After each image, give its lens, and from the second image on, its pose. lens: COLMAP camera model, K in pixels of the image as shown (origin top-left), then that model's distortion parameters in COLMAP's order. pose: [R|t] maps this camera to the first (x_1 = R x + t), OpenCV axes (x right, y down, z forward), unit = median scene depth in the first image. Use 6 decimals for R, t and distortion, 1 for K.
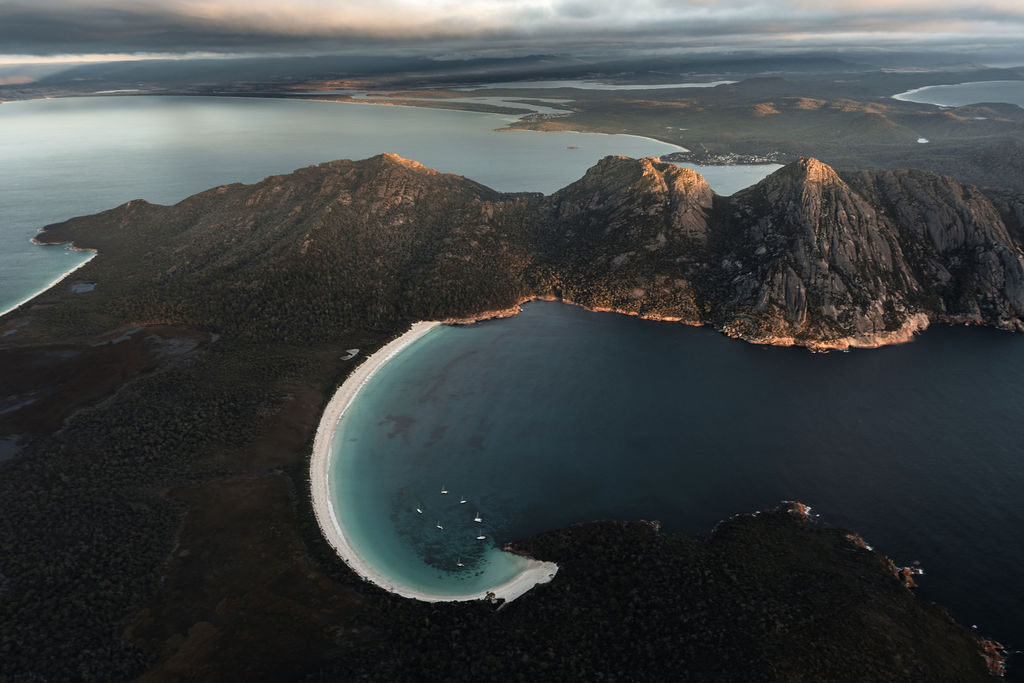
lens RADIAL K [[756.8, 0, 512.0], [0, 756.8, 341.5], [0, 0, 1]] dist [-0.000375, -0.000892]
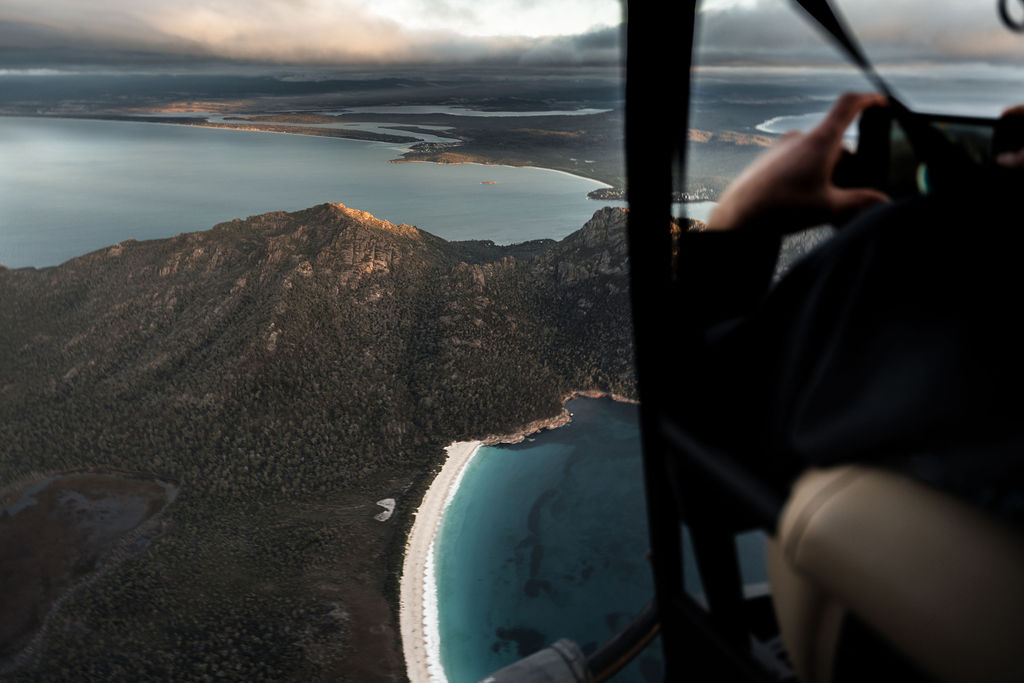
lens RADIAL K [[756.8, 0, 512.0], [0, 756.8, 341.5], [0, 0, 1]] dist [-0.000375, -0.000892]
pose [[0.980936, -0.041199, 0.189913, -0.162365], [0.046393, 0.998659, -0.022984, -0.085528], [-0.188711, 0.031356, 0.981532, 0.197552]]
